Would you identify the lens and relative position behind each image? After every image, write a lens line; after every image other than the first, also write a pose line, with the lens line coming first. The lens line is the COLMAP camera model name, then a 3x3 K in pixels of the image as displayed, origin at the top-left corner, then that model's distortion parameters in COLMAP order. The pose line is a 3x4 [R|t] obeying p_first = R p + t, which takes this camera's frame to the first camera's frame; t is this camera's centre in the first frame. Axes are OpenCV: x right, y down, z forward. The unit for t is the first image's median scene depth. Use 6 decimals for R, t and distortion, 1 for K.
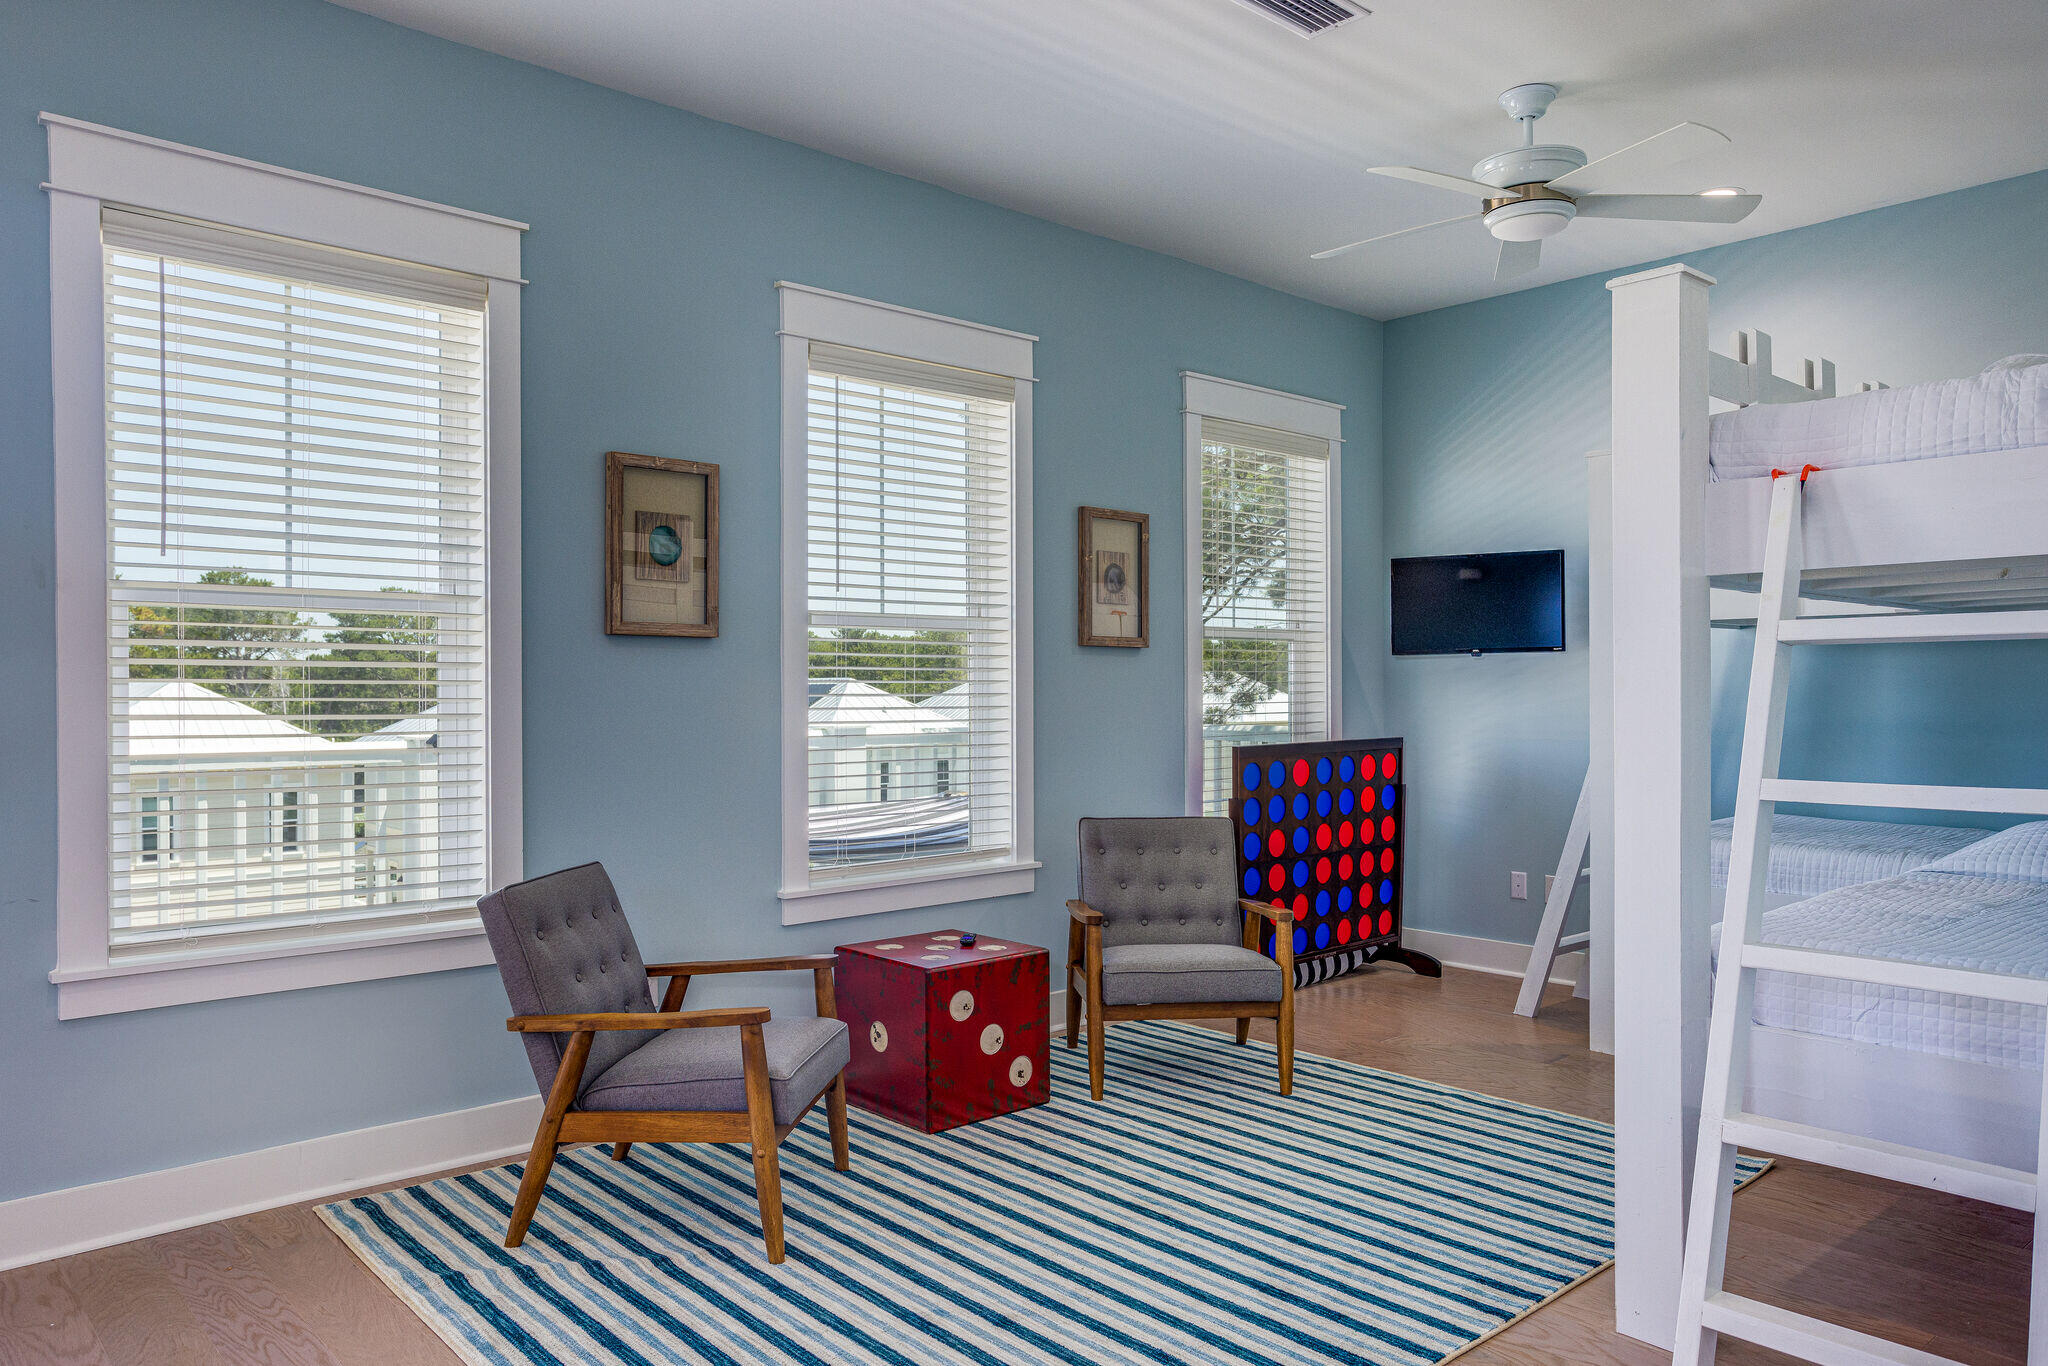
lens RADIAL K [[1444.1, 0, 1018.6], [0, 1444.1, 688.5], [0, 0, 1]] dist [-0.008857, -0.001940]
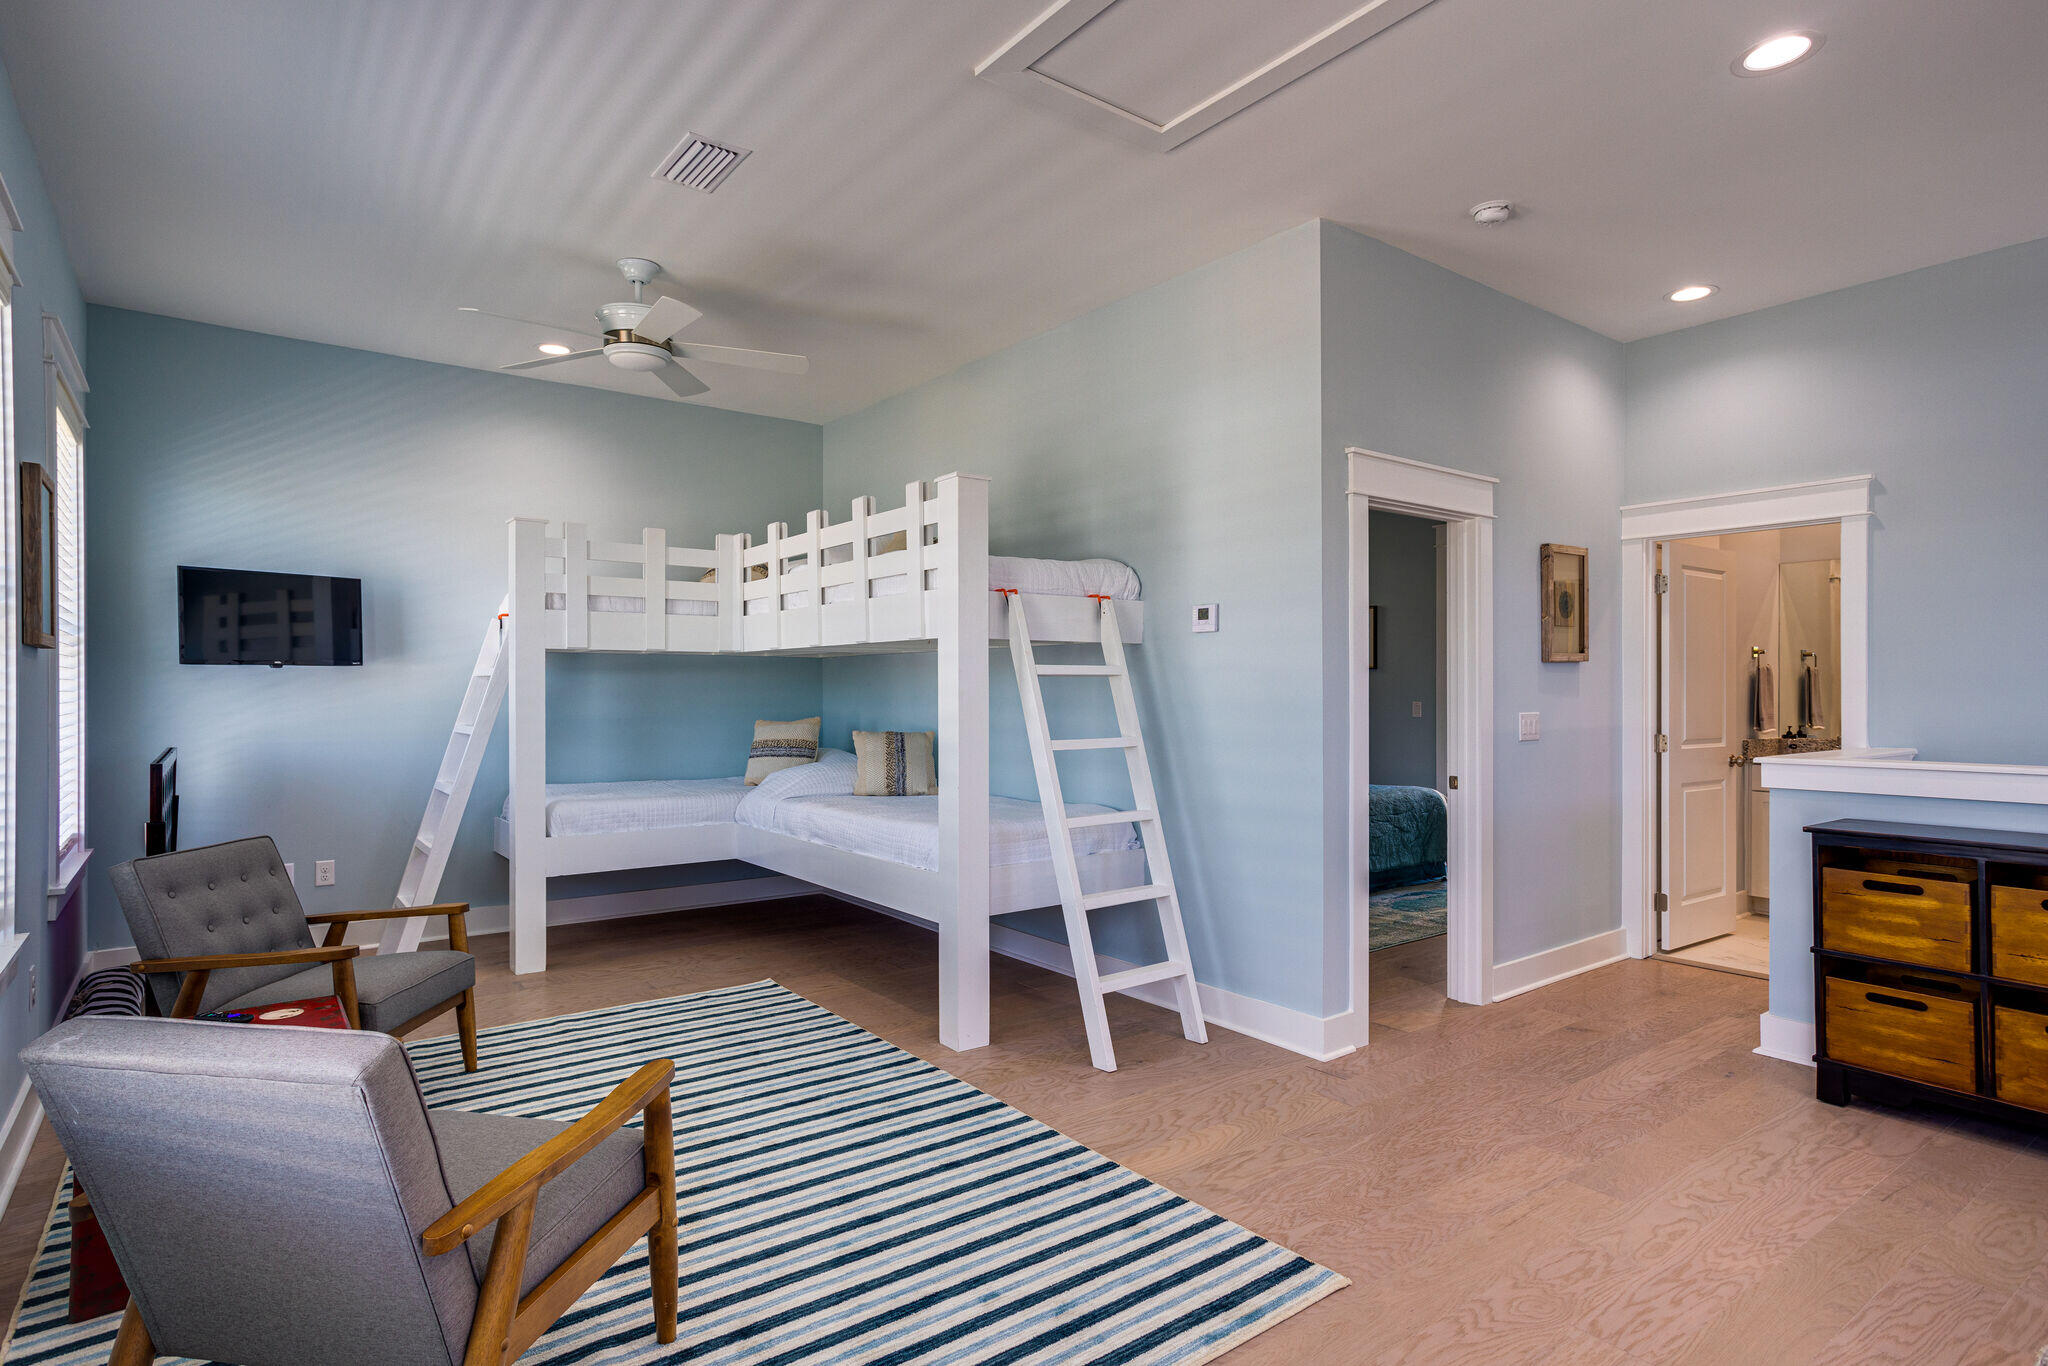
lens RADIAL K [[1078.6, 0, 1005.3], [0, 1078.6, 688.6], [0, 0, 1]] dist [0.003198, 0.001969]
pose [[0.078483, 0.000242, 0.996915, -0.684866], [0.000881, 1.000000, -0.000312, -0.009629], [-0.996915, 0.000903, 0.078483, 0.604772]]
